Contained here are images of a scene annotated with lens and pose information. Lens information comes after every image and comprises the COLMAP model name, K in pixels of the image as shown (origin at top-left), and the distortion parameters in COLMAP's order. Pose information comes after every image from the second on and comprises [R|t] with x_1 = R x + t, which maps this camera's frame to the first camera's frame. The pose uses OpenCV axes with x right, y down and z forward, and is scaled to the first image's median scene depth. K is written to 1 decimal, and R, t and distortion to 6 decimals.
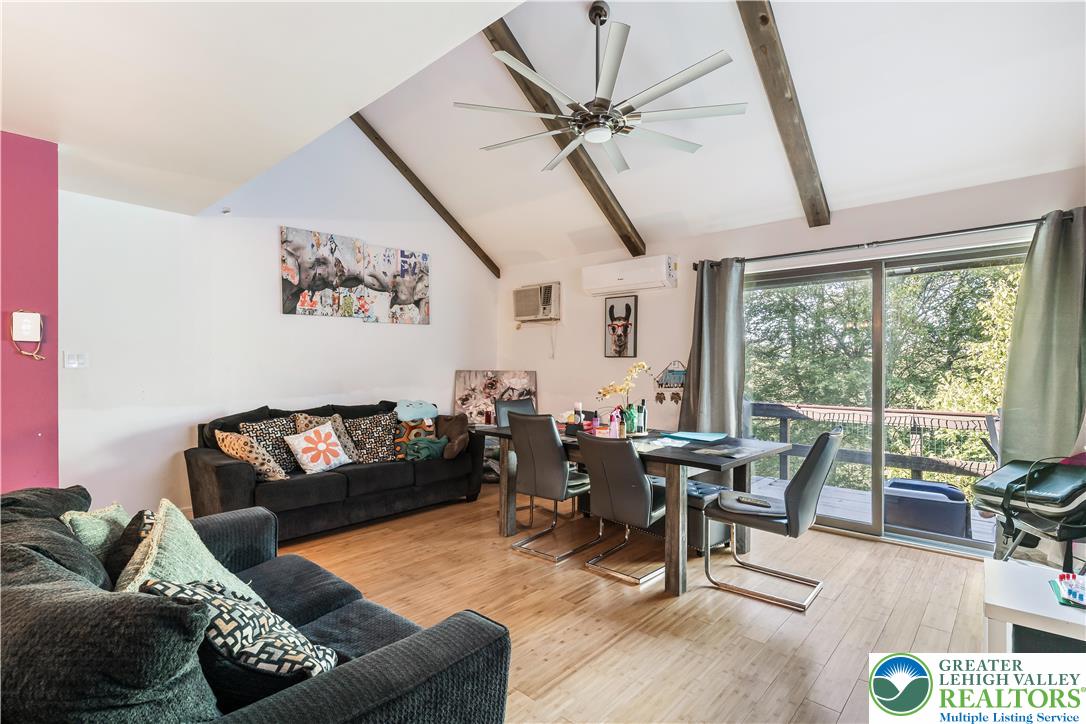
lens RADIAL K [[519.0, 0, 541.8], [0, 519.0, 366.2], [0, 0, 1]] dist [0.005663, 0.000527]
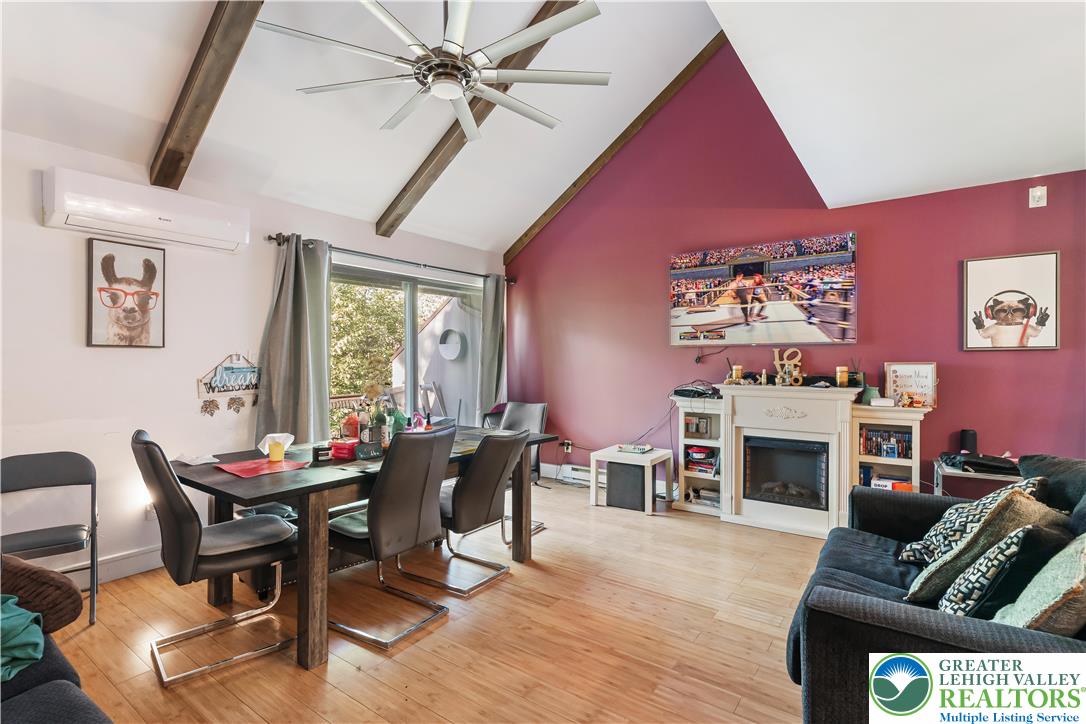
lens RADIAL K [[519.0, 0, 543.2], [0, 519.0, 357.0], [0, 0, 1]] dist [0.005663, 0.000527]
pose [[-0.119969, -0.003988, 0.992770, -0.521303], [0.001856, 0.999989, 0.004241, -0.008603], [-0.992776, 0.002351, -0.119960, 0.647393]]
